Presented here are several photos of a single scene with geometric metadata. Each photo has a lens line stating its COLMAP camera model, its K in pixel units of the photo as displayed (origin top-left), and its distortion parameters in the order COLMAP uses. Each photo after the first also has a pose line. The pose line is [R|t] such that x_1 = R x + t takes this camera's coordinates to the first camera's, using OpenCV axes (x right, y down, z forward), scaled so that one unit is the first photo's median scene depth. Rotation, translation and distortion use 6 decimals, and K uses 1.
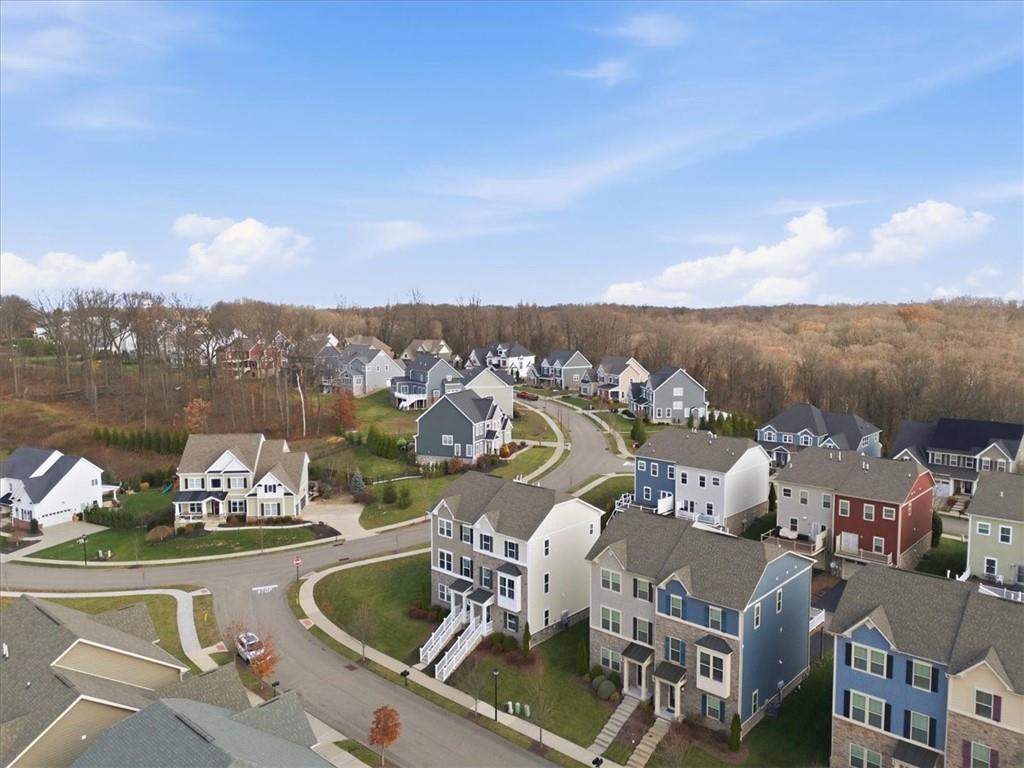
lens RADIAL K [[752.2, 0, 517.3], [0, 752.2, 385.6], [0, 0, 1]] dist [0.068226, -0.051729]
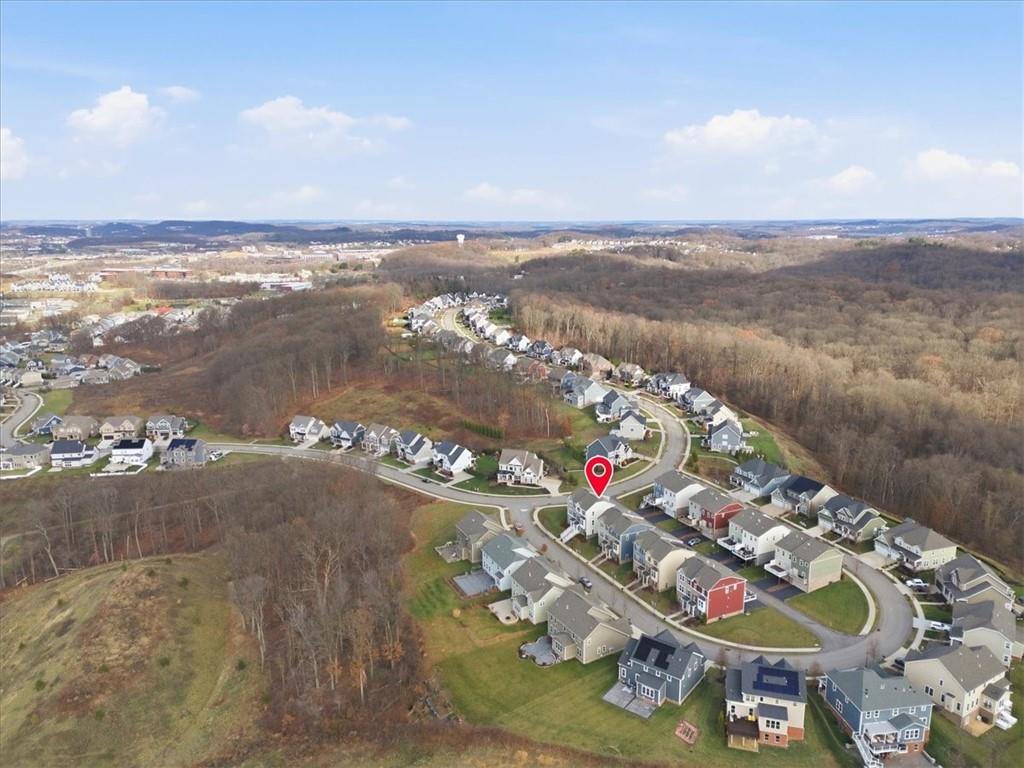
lens RADIAL K [[752.2, 0, 513.6], [0, 752.2, 382.8], [0, 0, 1]] dist [0.068226, -0.051729]
pose [[0.931008, 0.081073, -0.355881, 0.818090], [-0.037931, 0.991231, 0.126583, -0.762268], [0.363023, -0.104351, 0.925919, -2.183690]]
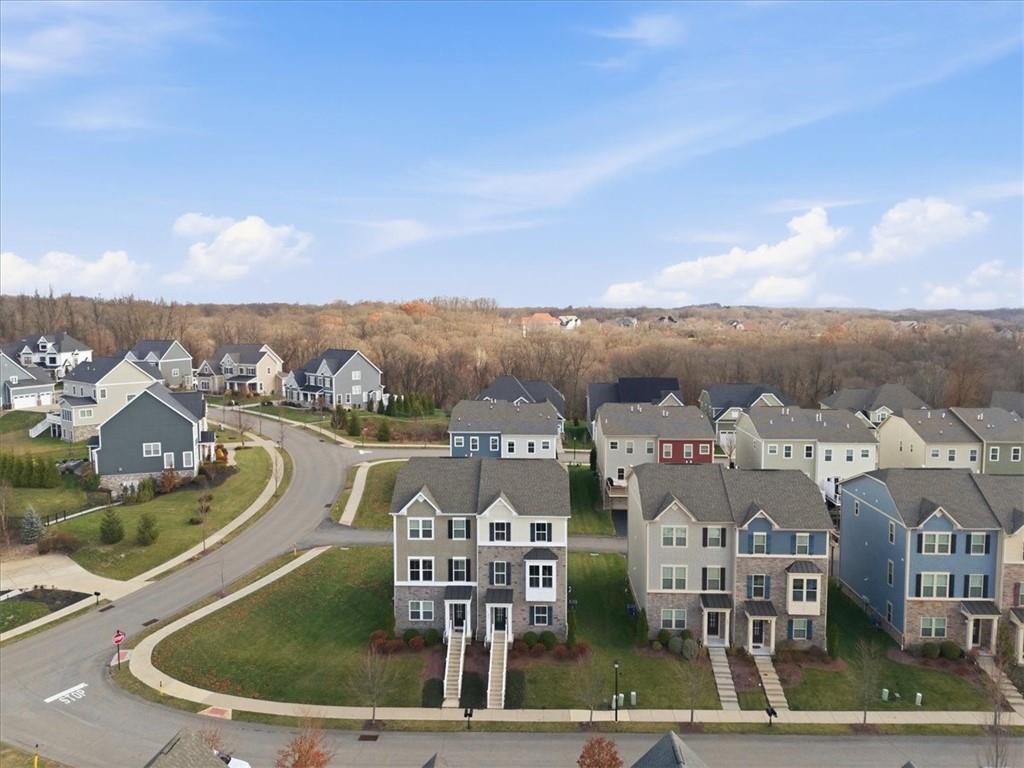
lens RADIAL K [[752.2, 0, 522.8], [0, 752.2, 384.6], [0, 0, 1]] dist [0.068226, -0.051729]
pose [[0.764655, -0.063542, 0.641300, -0.484212], [0.064573, 0.997674, 0.021859, 0.025522], [-0.641197, 0.024696, 0.766979, 0.298725]]
